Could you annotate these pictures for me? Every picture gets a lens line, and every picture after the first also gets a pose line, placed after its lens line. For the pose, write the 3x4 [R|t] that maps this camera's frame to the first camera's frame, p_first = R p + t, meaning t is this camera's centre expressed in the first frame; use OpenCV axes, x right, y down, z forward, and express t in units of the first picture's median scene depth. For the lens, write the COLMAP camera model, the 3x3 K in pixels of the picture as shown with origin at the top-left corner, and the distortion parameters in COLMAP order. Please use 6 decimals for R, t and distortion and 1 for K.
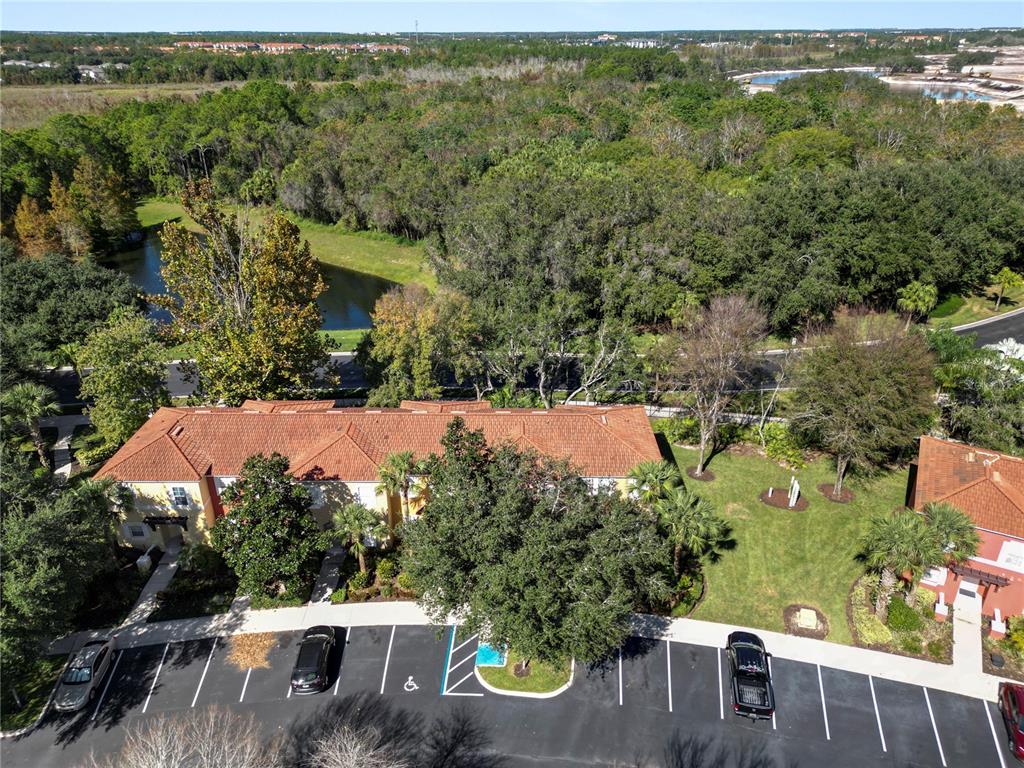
lens RADIAL K [[716.0, 0, 512.0], [0, 716.0, 384.0], [0, 0, 1]] dist [0.073912, -0.080328]
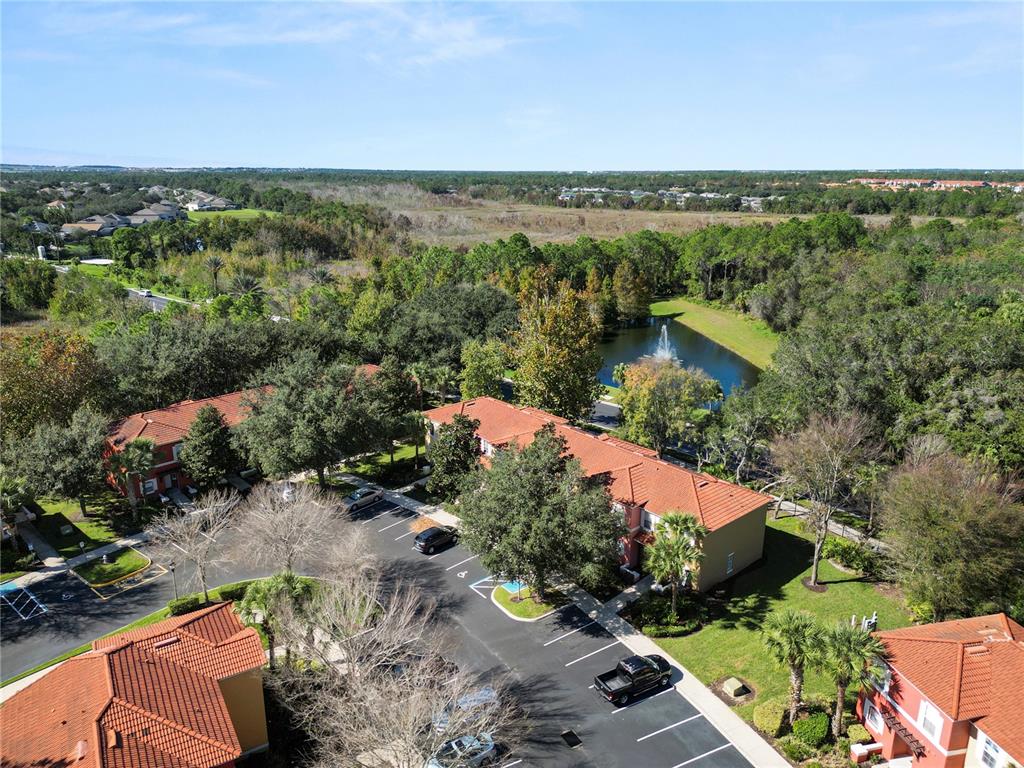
lens RADIAL K [[716.0, 0, 512.0], [0, 716.0, 384.0], [0, 0, 1]] dist [0.073912, -0.080328]
pose [[0.661745, 0.216112, -0.717906, 0.616392], [-0.329925, 0.943795, -0.020004, 0.018266], [0.673234, 0.250093, 0.695852, -0.065116]]
